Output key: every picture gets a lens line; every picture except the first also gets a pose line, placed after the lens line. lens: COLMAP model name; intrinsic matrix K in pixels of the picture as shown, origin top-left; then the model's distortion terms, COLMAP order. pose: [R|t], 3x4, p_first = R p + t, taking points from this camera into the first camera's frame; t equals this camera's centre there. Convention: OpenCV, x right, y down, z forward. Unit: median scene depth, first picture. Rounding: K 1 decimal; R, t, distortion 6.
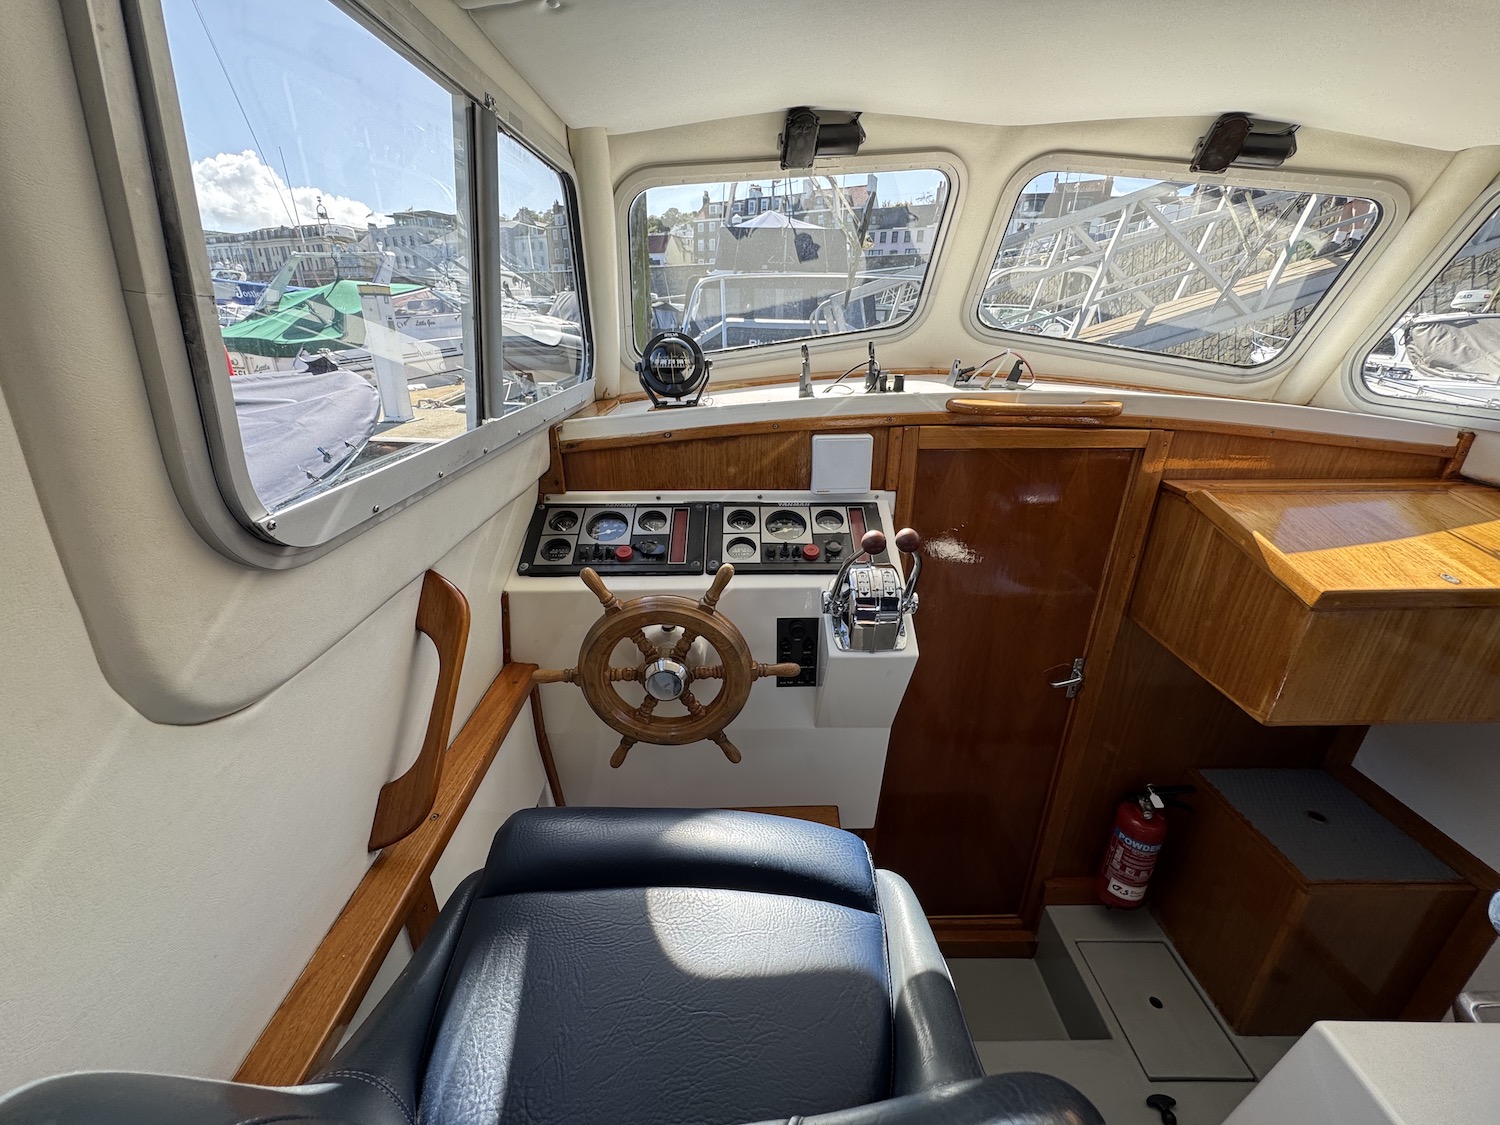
lens RADIAL K [[600.4, 0, 755.4], [0, 600.4, 564.5], [0, 0, 1]] dist [-0.000715, -0.001440]
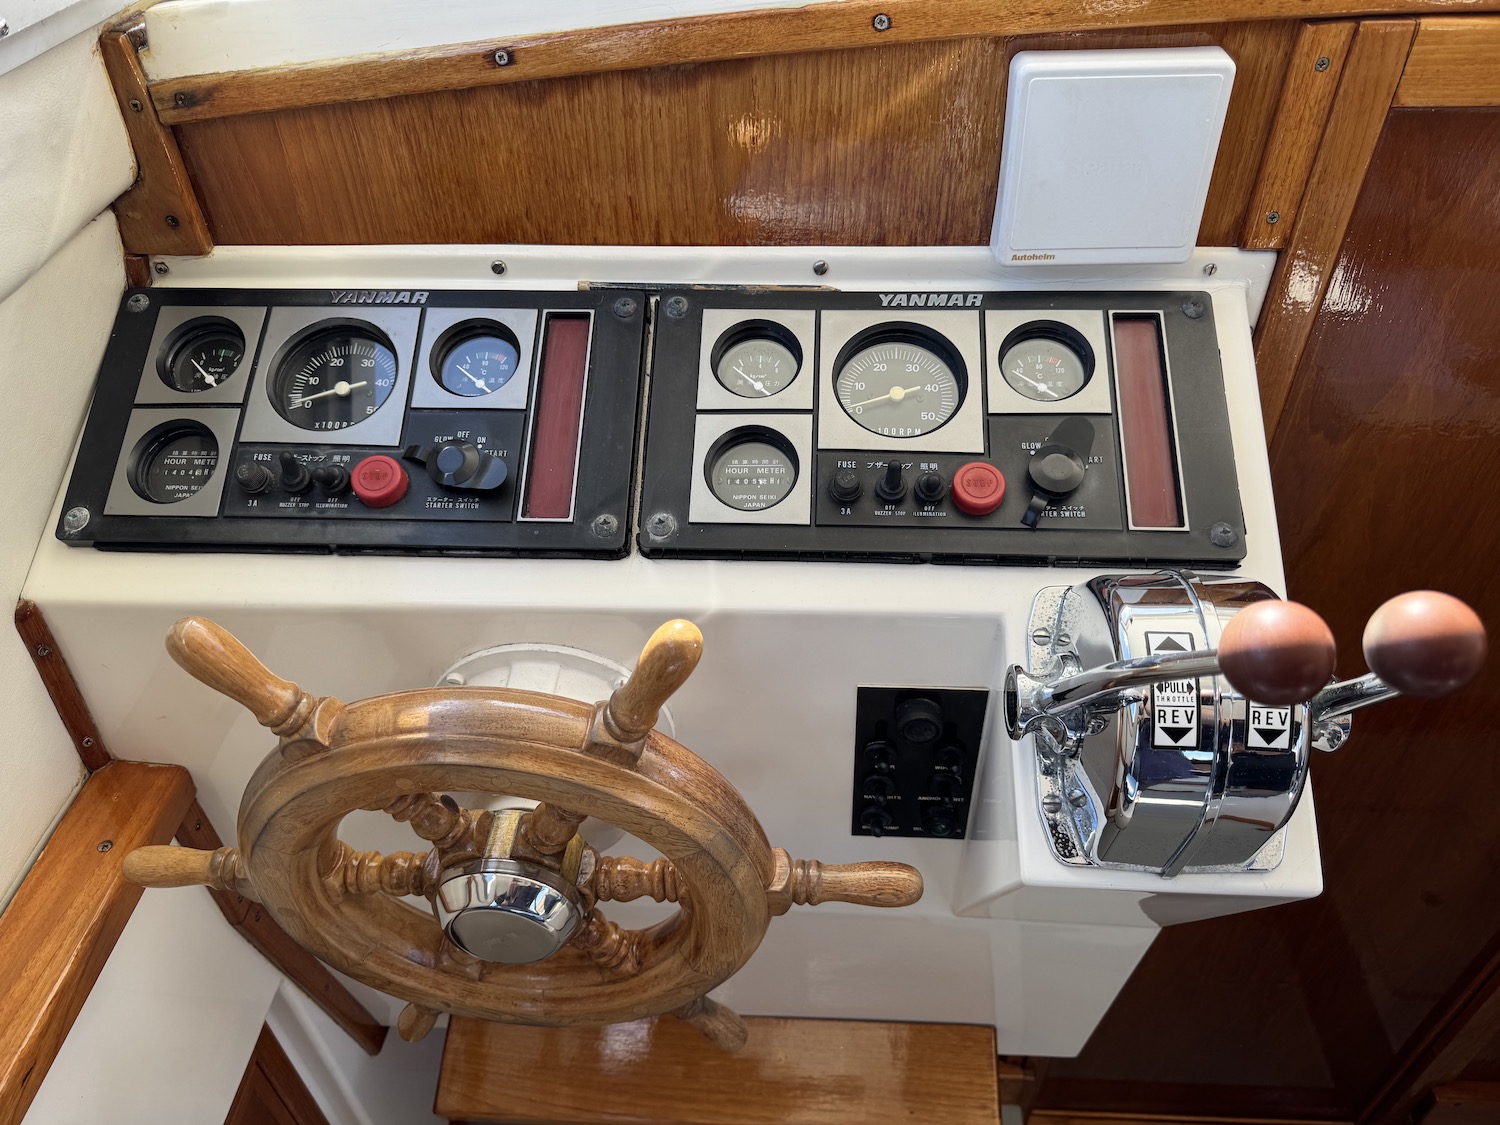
lens RADIAL K [[1072.7, 0, 750.7], [0, 1072.7, 559.7], [0, 0, 1]] dist [0.024378, -0.032714]
pose [[0.996652, 0.030413, -0.075890, 0.018692], [-0.004752, 0.948218, 0.317584, -0.149924], [0.081619, -0.316160, 0.945189, 0.438915]]
